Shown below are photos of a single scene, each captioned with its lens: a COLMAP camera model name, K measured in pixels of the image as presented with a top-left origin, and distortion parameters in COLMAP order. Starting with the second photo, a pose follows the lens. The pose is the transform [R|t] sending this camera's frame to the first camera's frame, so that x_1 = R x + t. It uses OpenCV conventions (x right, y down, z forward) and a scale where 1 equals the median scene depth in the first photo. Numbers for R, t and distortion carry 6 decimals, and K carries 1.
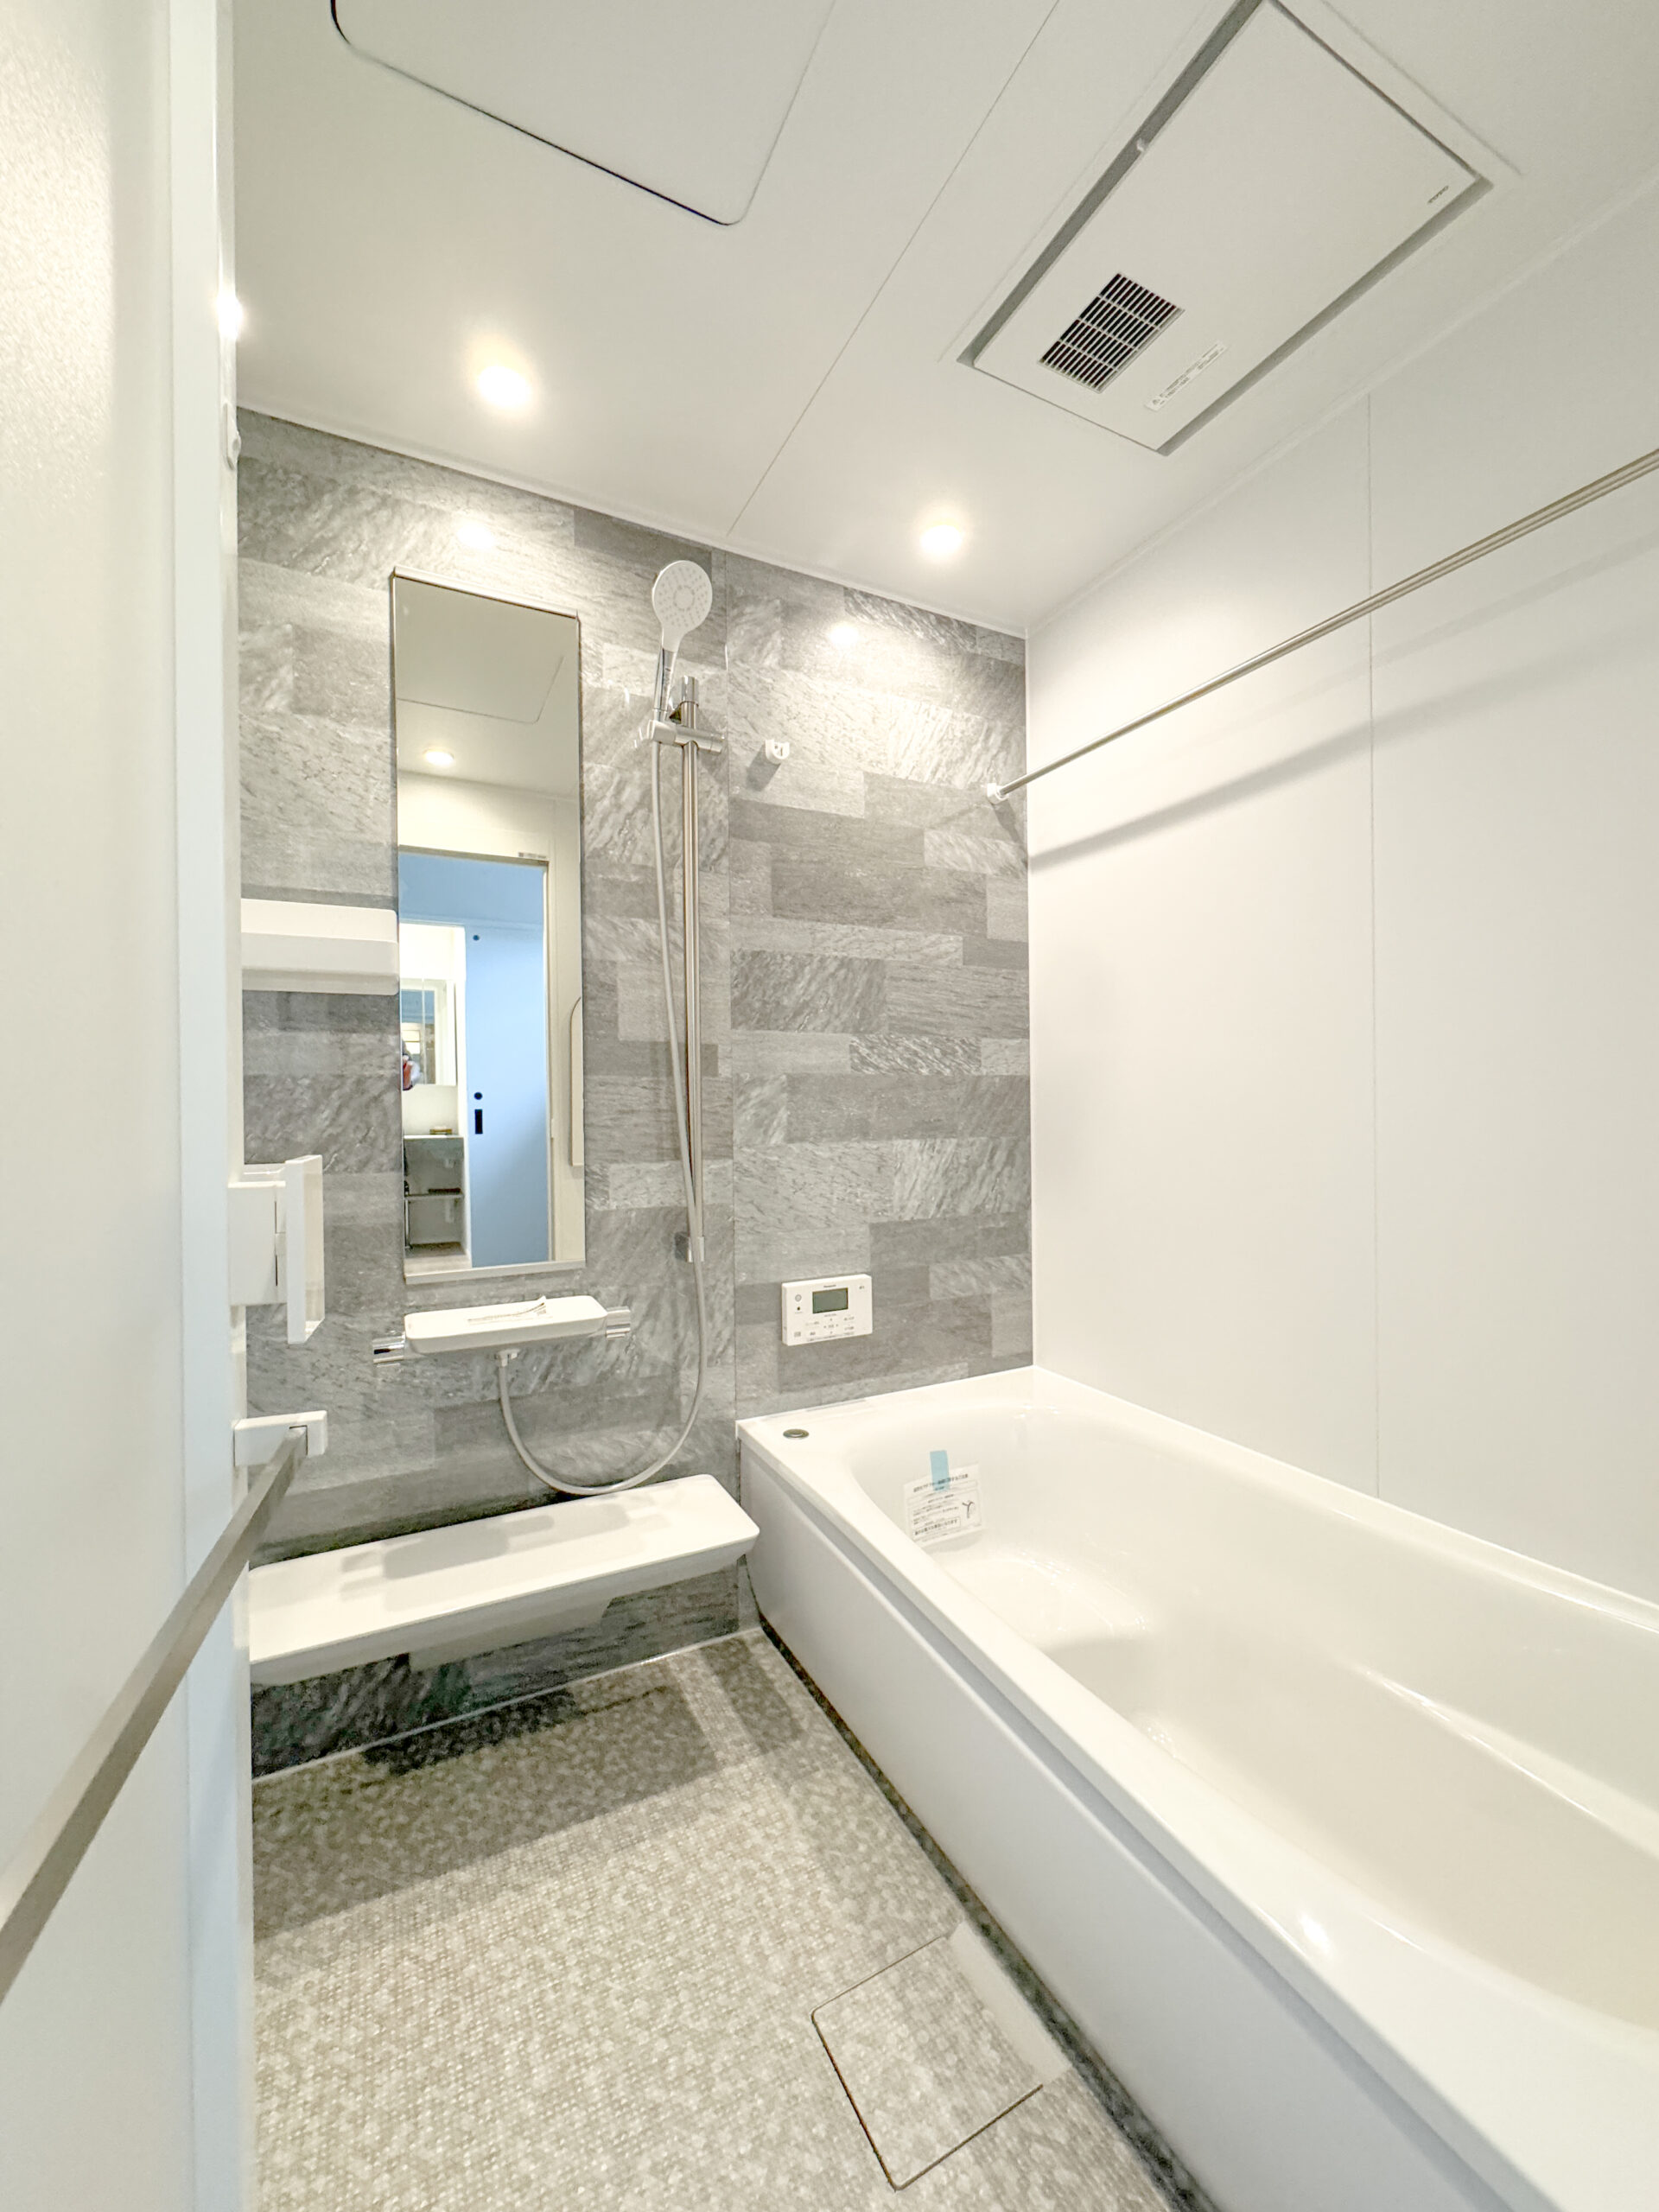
lens RADIAL K [[888.3, 0, 836.0], [0, 888.3, 1097.6], [0, 0, 1]] dist [0.006525, -0.000255]
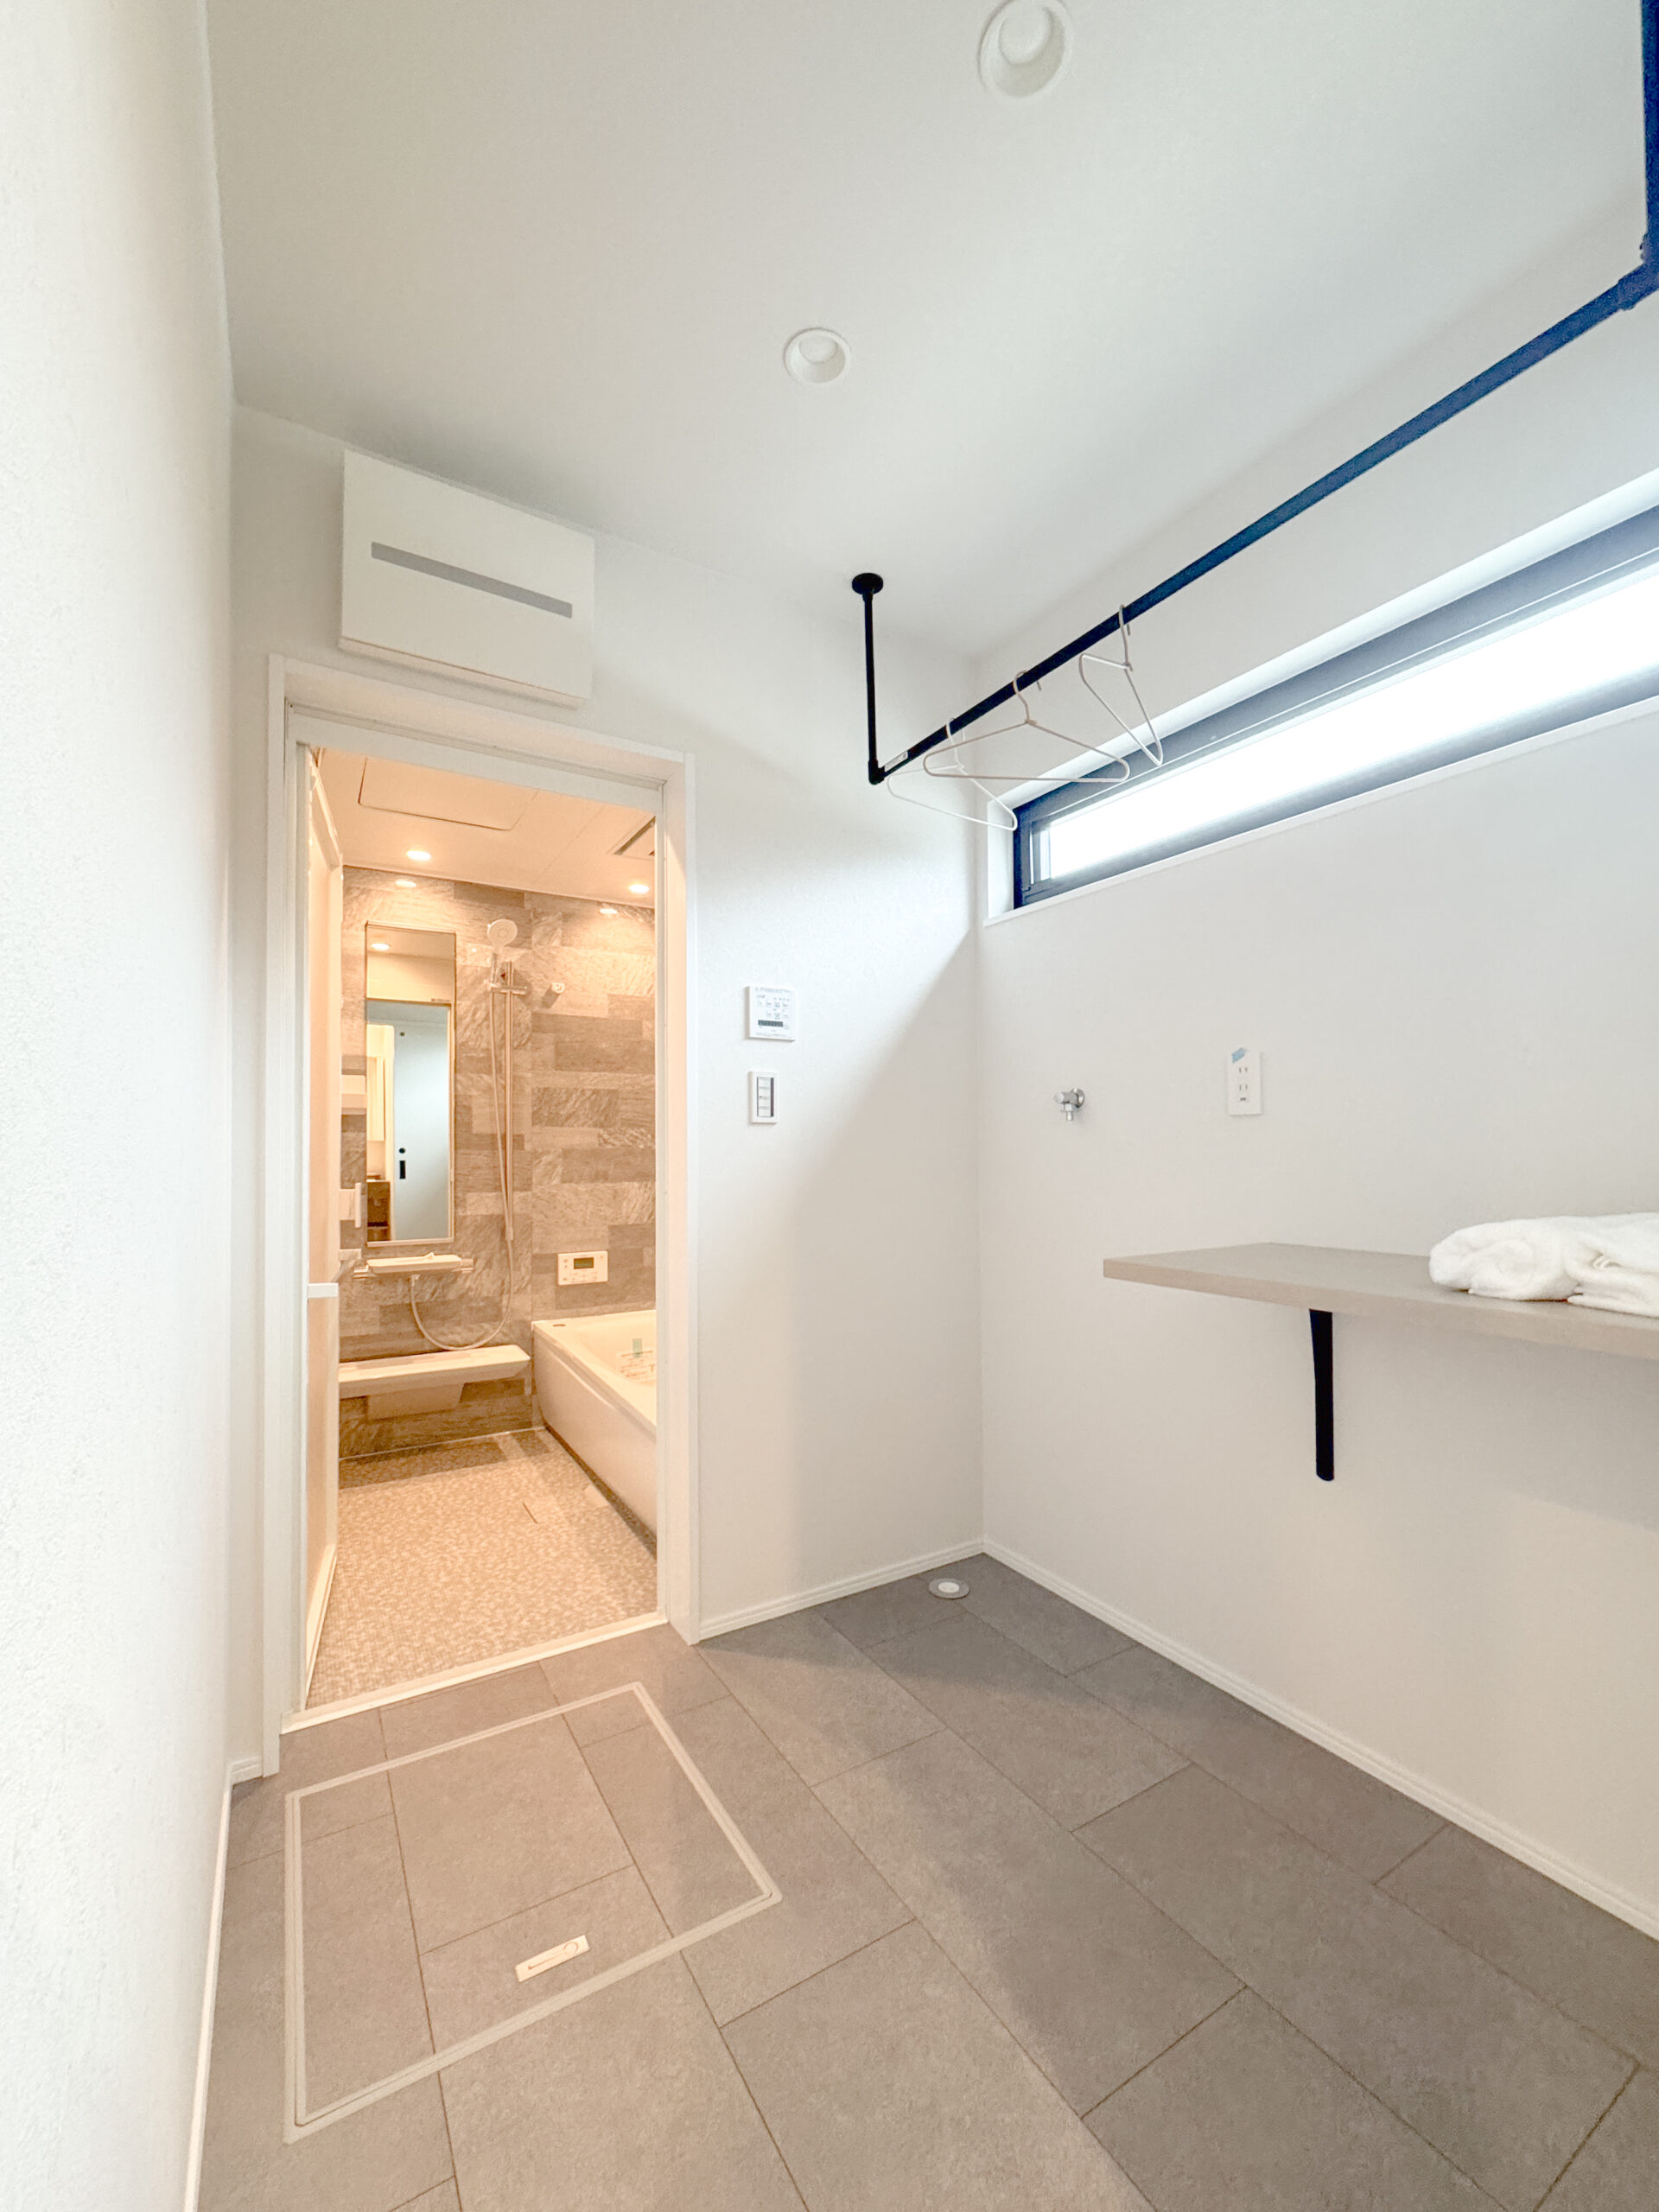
lens RADIAL K [[888.3, 0, 822.5], [0, 888.3, 1126.7], [0, 0, 1]] dist [0.006525, -0.000255]
pose [[0.998276, 0.007271, 0.058249, 0.423779], [-0.006109, 0.999779, -0.020112, -0.040328], [-0.058383, 0.019721, 0.998099, -1.054121]]
